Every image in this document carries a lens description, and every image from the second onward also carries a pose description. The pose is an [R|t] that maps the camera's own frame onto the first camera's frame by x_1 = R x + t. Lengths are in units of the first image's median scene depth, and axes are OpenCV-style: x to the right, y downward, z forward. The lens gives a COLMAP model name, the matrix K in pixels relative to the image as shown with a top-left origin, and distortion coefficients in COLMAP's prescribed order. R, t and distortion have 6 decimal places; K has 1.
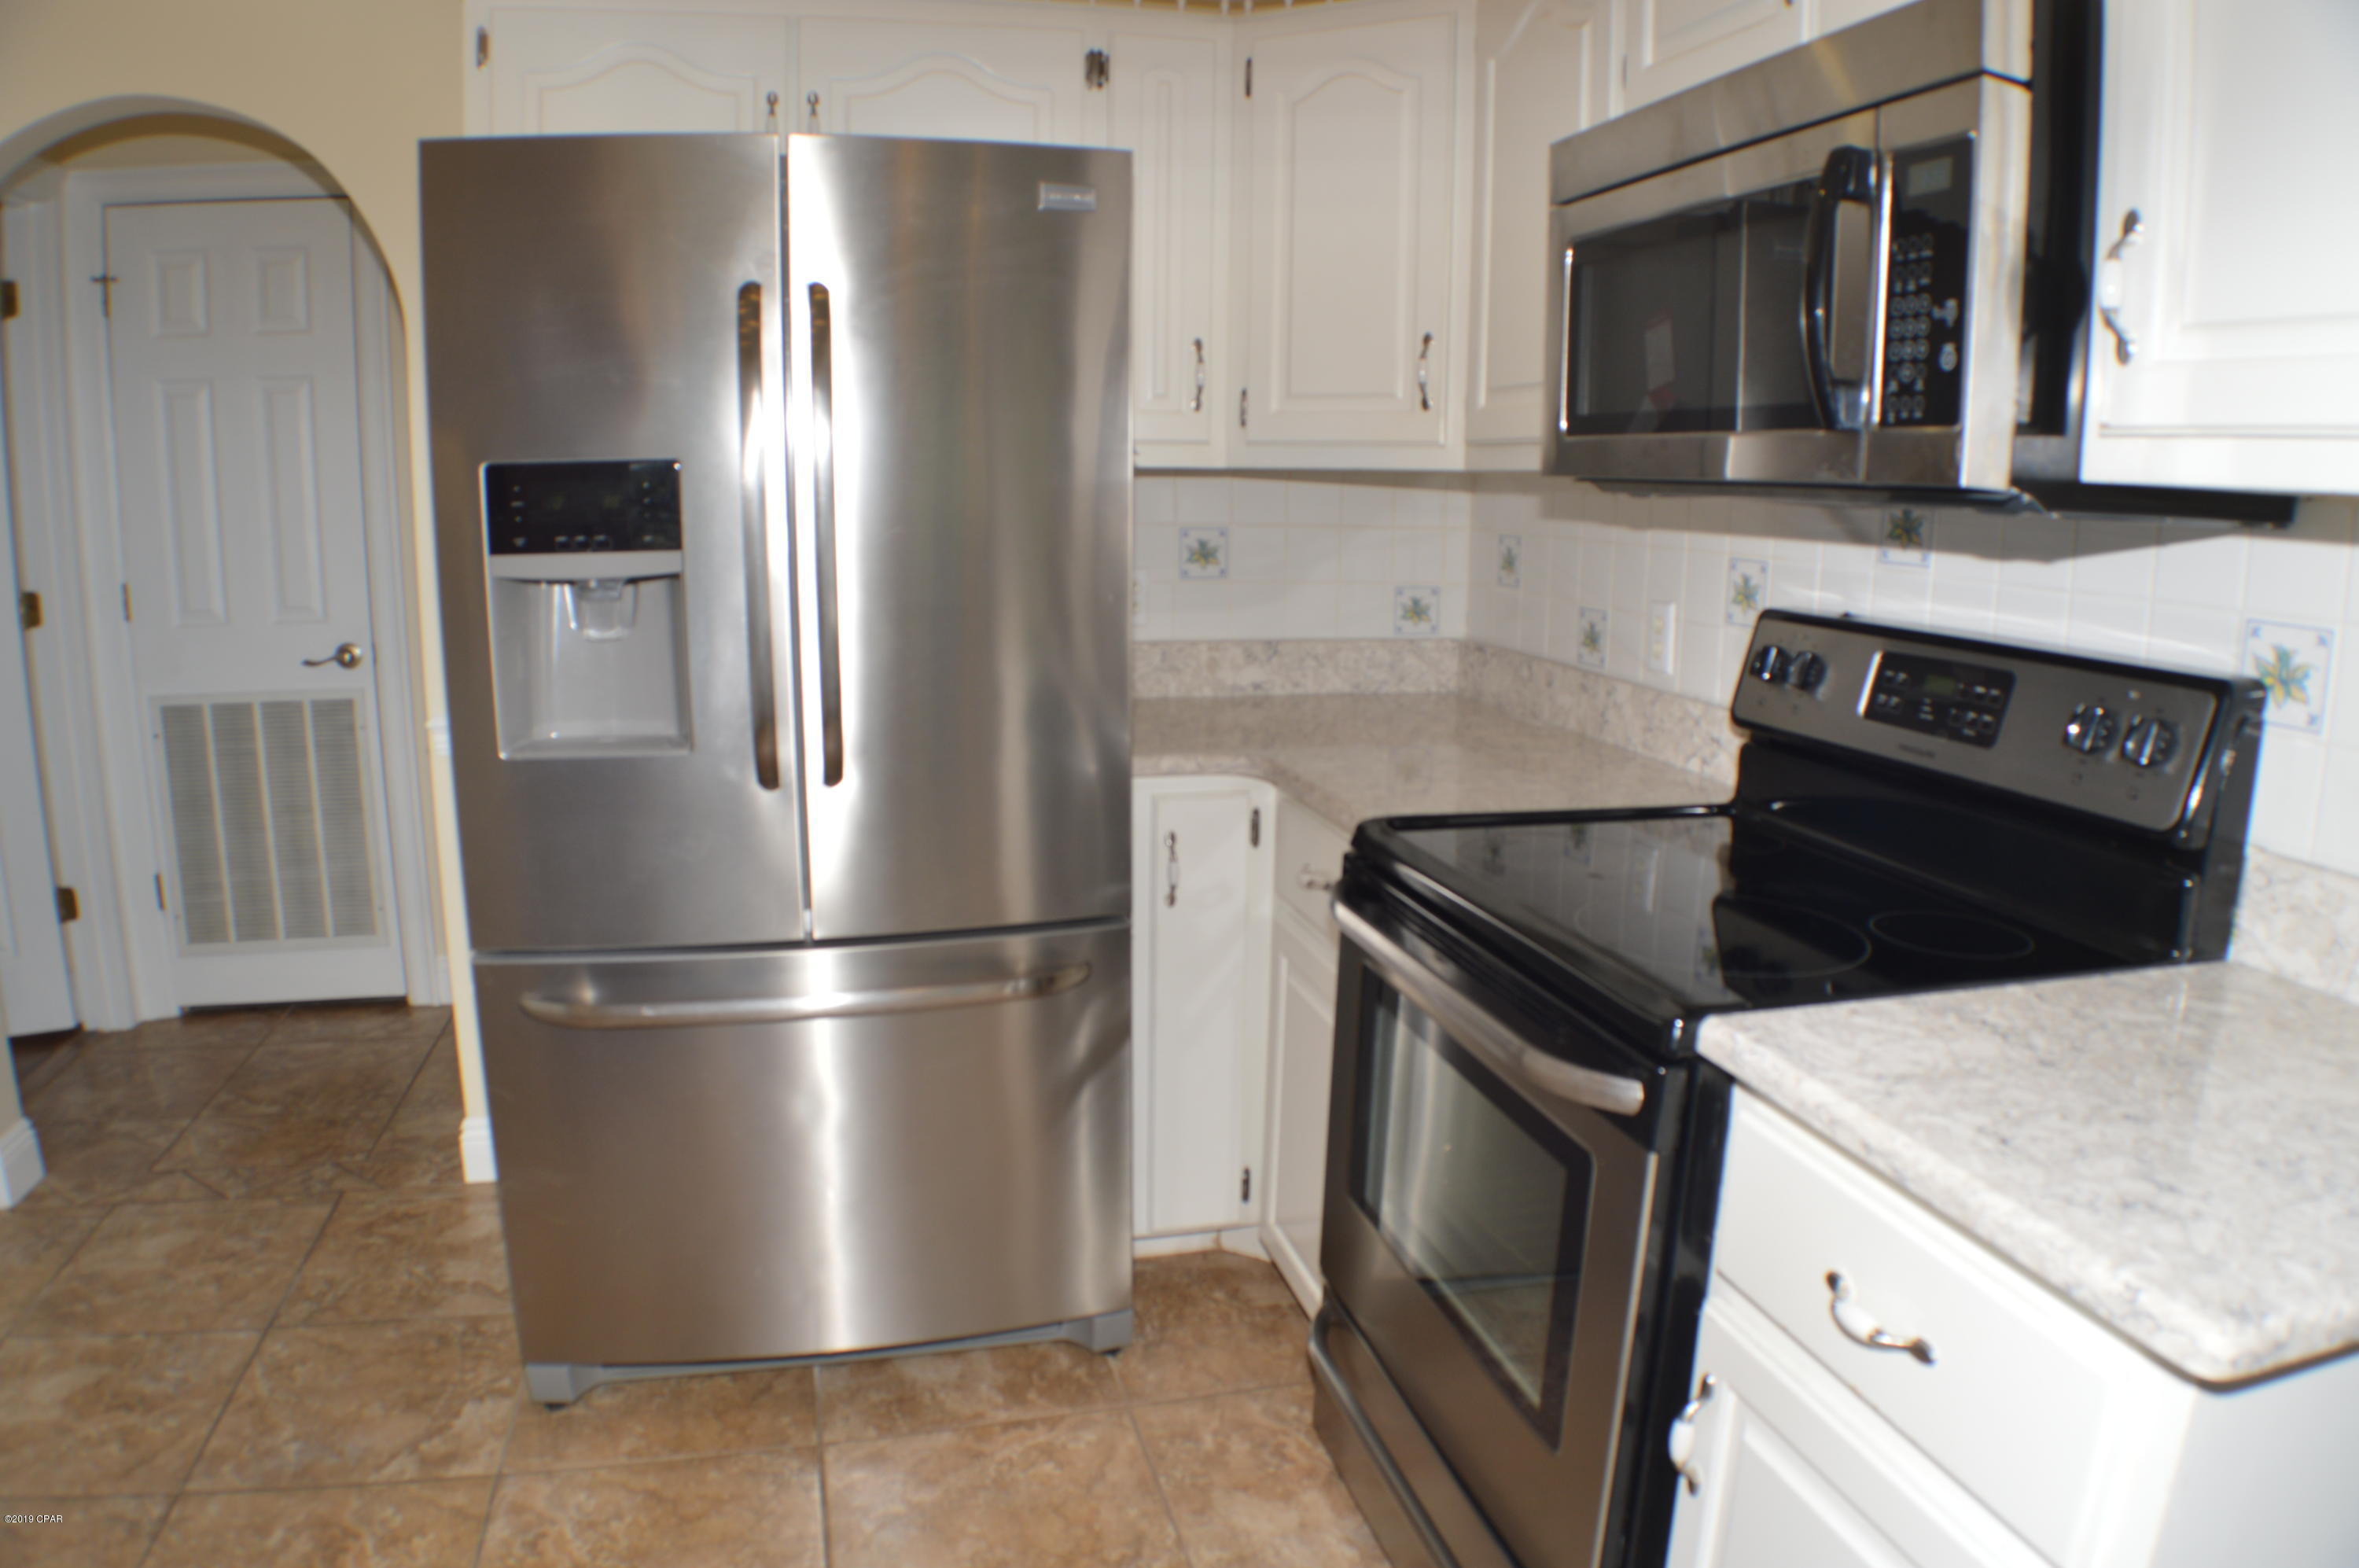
lens RADIAL K [[1528.9, 0, 1178.9], [0, 1528.9, 799.4], [0, 0, 1]] dist [-0.165394, 0.030834]
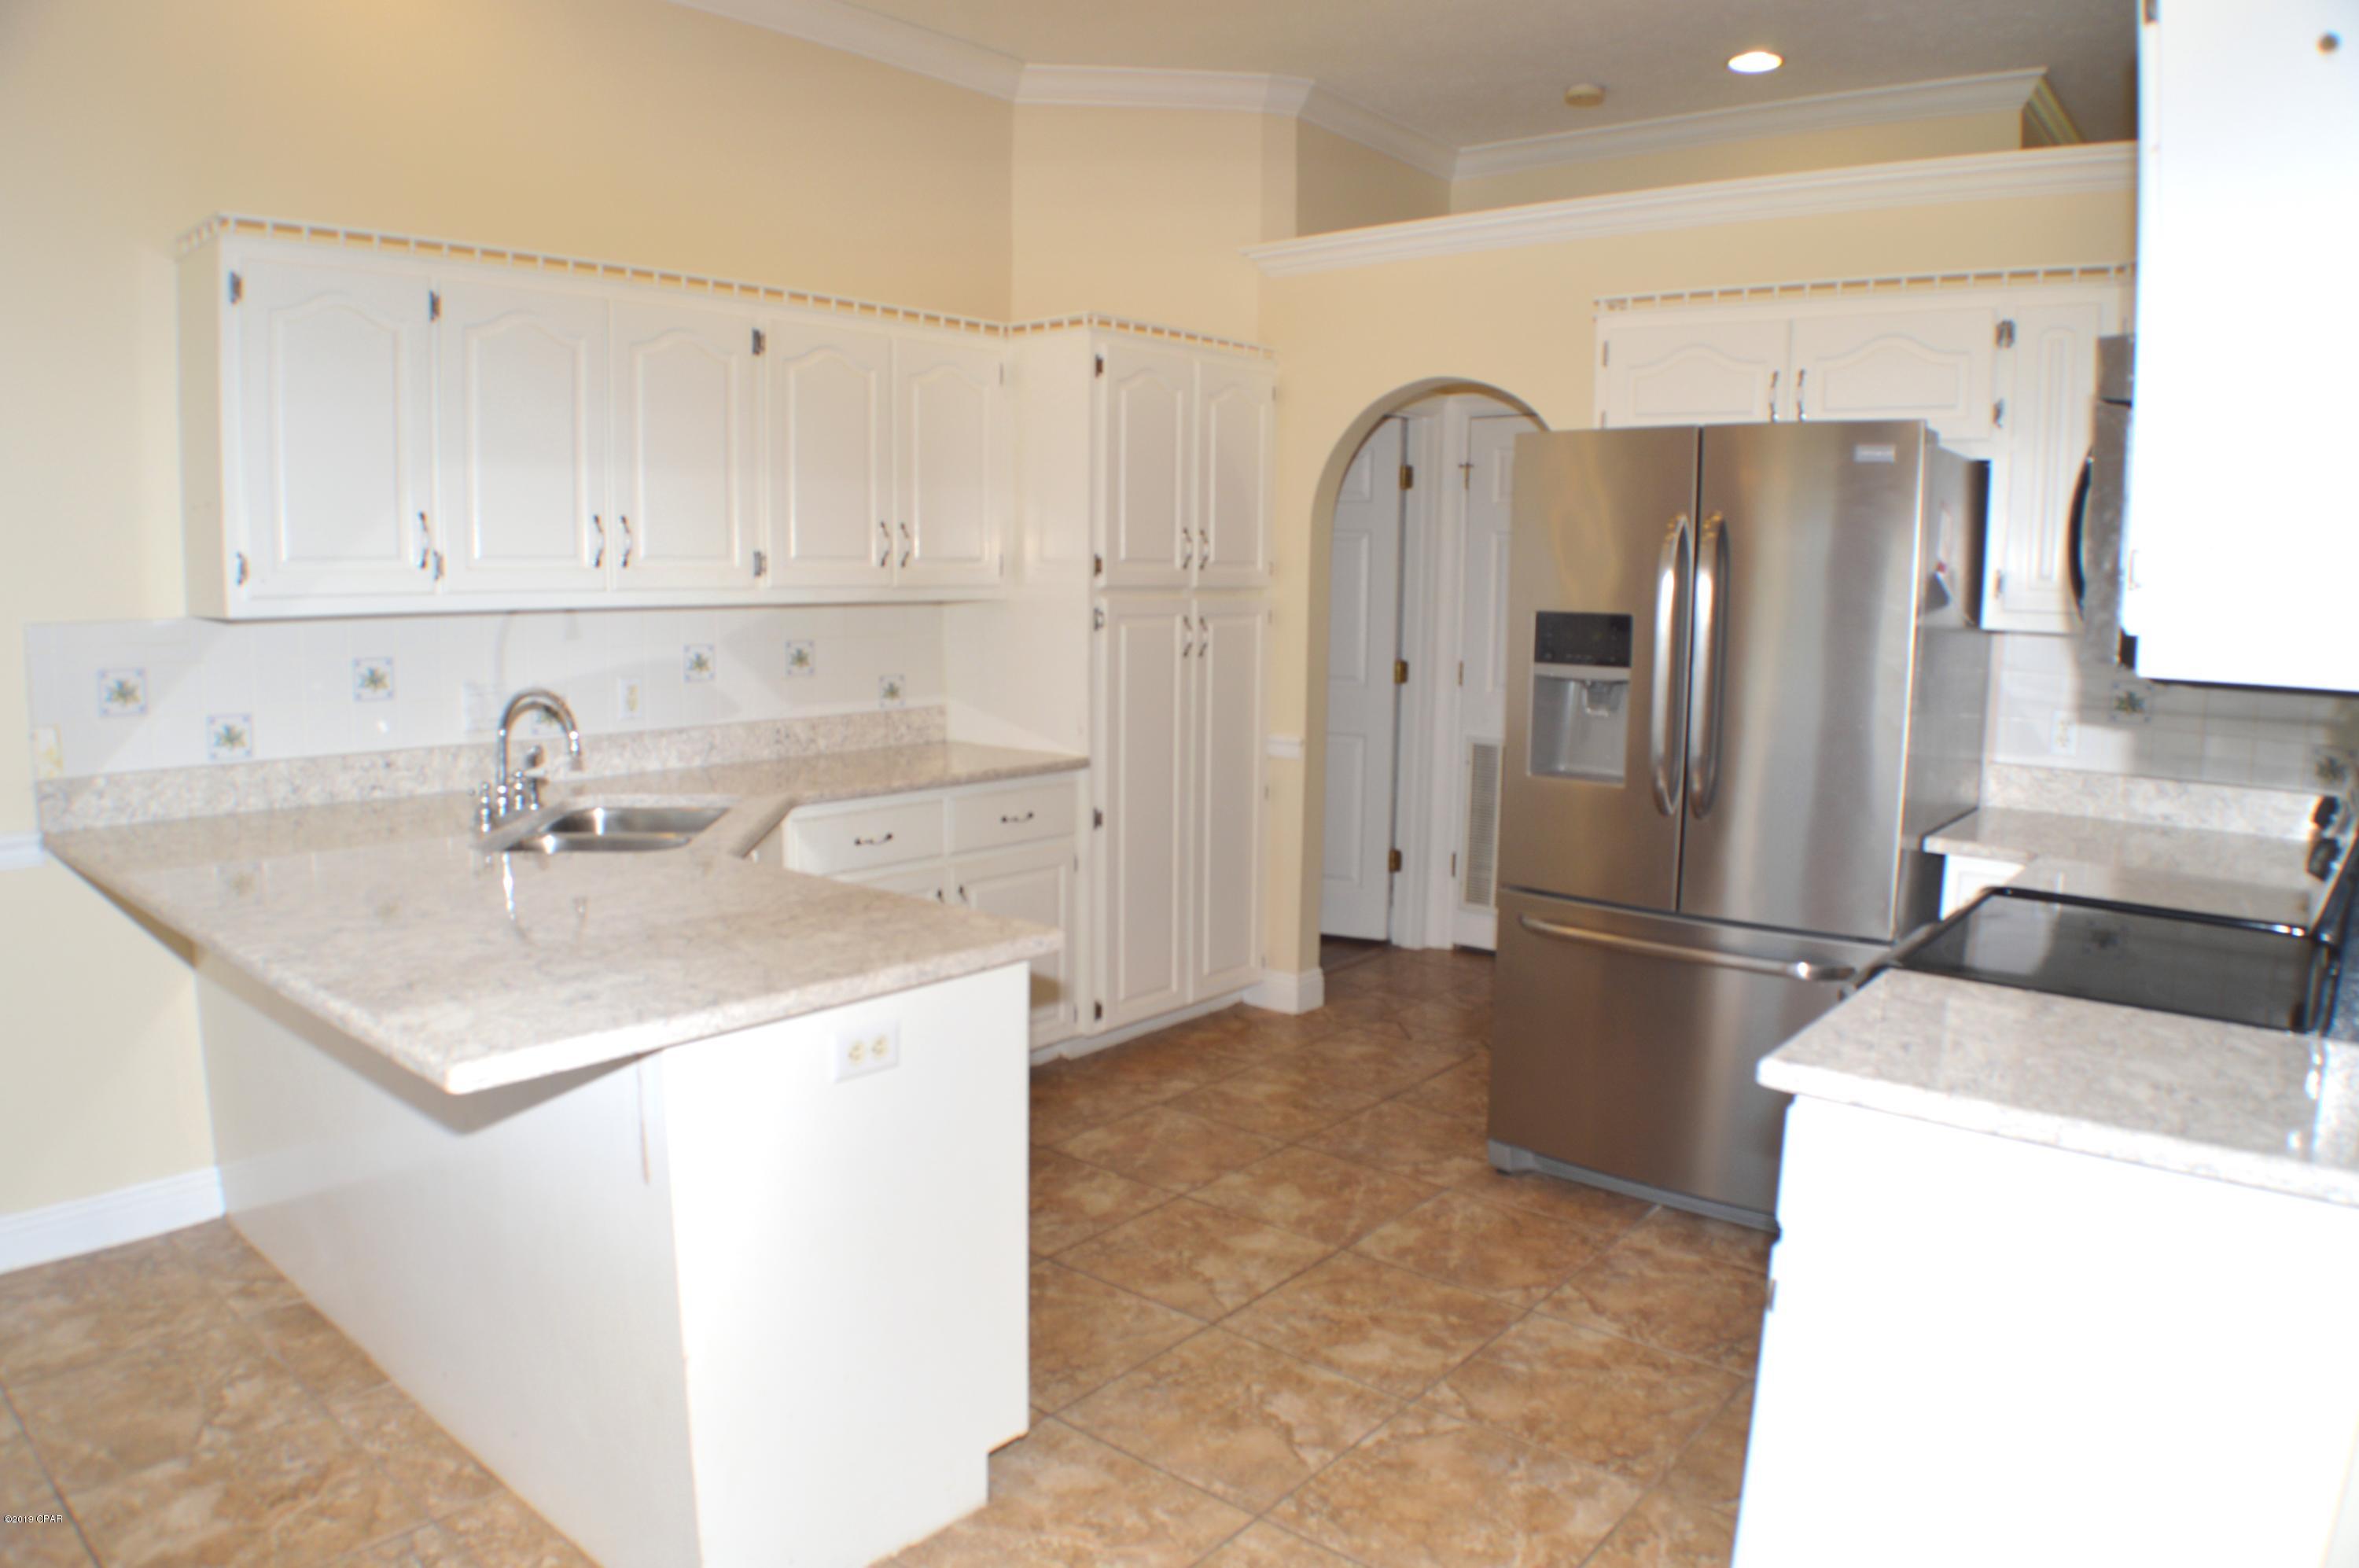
lens RADIAL K [[1528.9, 0, 1178.9], [0, 1528.9, 799.4], [0, 0, 1]] dist [-0.165394, 0.030834]
pose [[0.588456, 0.115408, -0.800250, 0.578669], [-0.173483, 0.984731, 0.014443, 0.035037], [0.789698, 0.130330, 0.599492, -0.319622]]
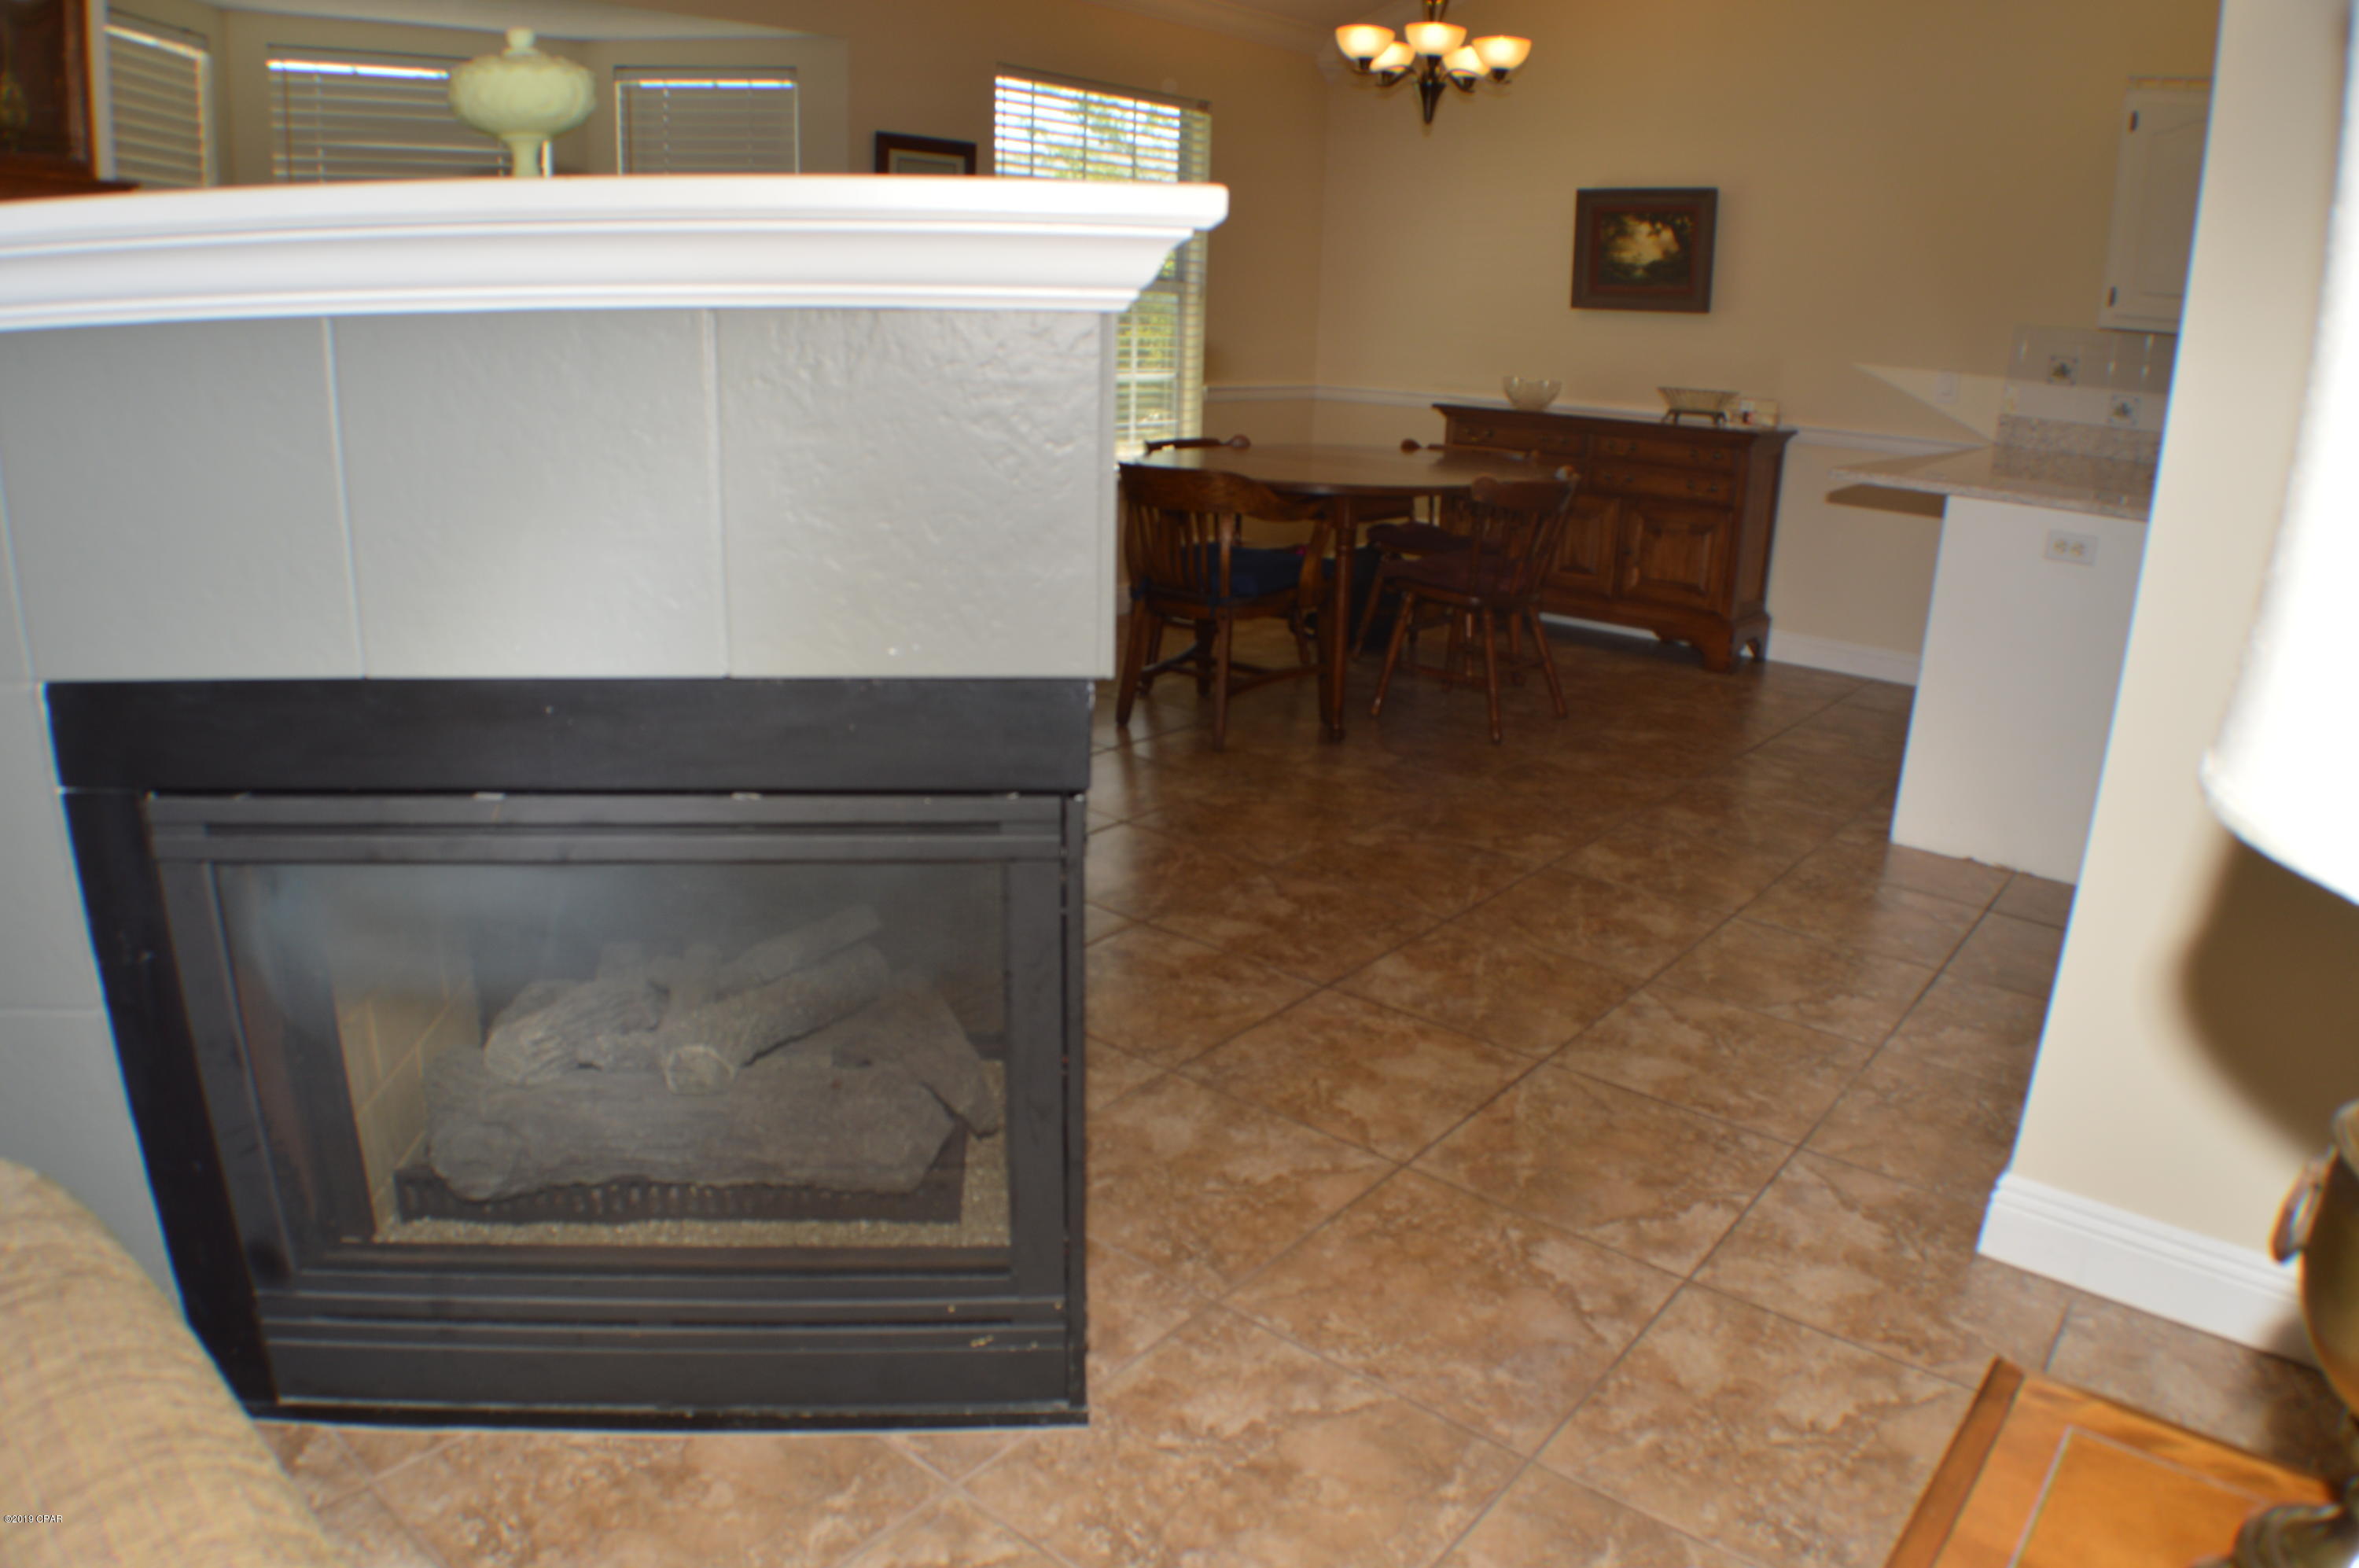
lens RADIAL K [[1528.9, 0, 1178.9], [0, 1528.9, 799.4], [0, 0, 1]] dist [-0.165394, 0.030834]
pose [[-0.809882, 0.145932, -0.568151, 1.306442], [-0.158195, 0.878338, 0.451107, -0.055562], [0.564859, 0.455222, -0.688264, 0.612912]]
